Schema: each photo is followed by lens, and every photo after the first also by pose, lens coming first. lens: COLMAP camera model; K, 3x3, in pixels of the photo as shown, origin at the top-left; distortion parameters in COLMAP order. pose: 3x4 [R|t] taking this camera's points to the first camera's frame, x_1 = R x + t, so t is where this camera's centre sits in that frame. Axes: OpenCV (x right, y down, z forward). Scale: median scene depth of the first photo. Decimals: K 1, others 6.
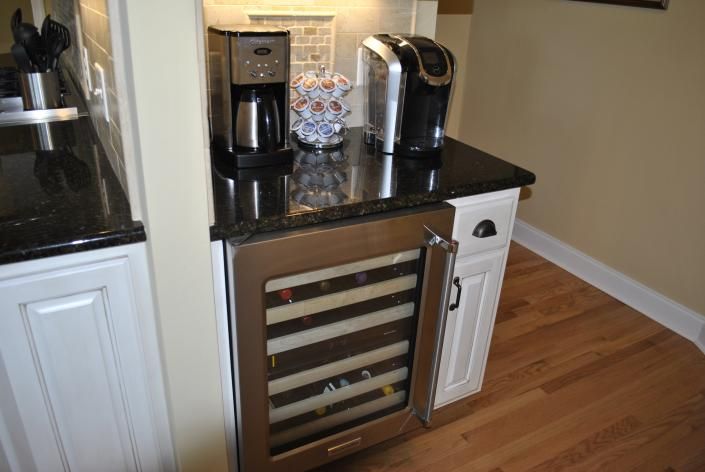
lens RADIAL K [[552.7, 0, 355.2], [0, 552.7, 231.7], [0, 0, 1]] dist [-0.077709, -0.015718]
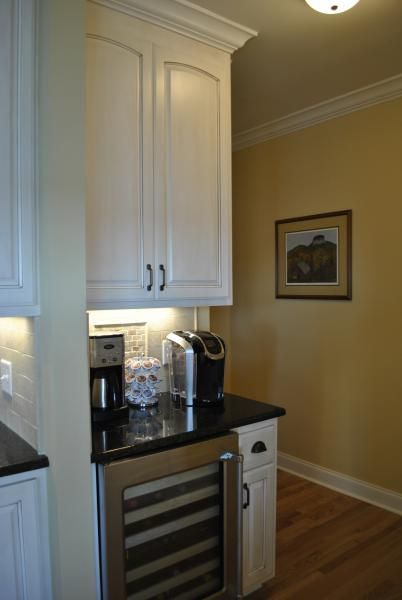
lens RADIAL K [[470.4, 0, 200.4], [0, 470.4, 301.2], [0, 0, 1]] dist [-0.077709, -0.015718]
pose [[0.987795, -0.060782, 0.143412, -0.080823], [0.112273, 0.916032, -0.385072, 0.098041], [-0.107964, 0.396474, 0.911676, -0.305386]]
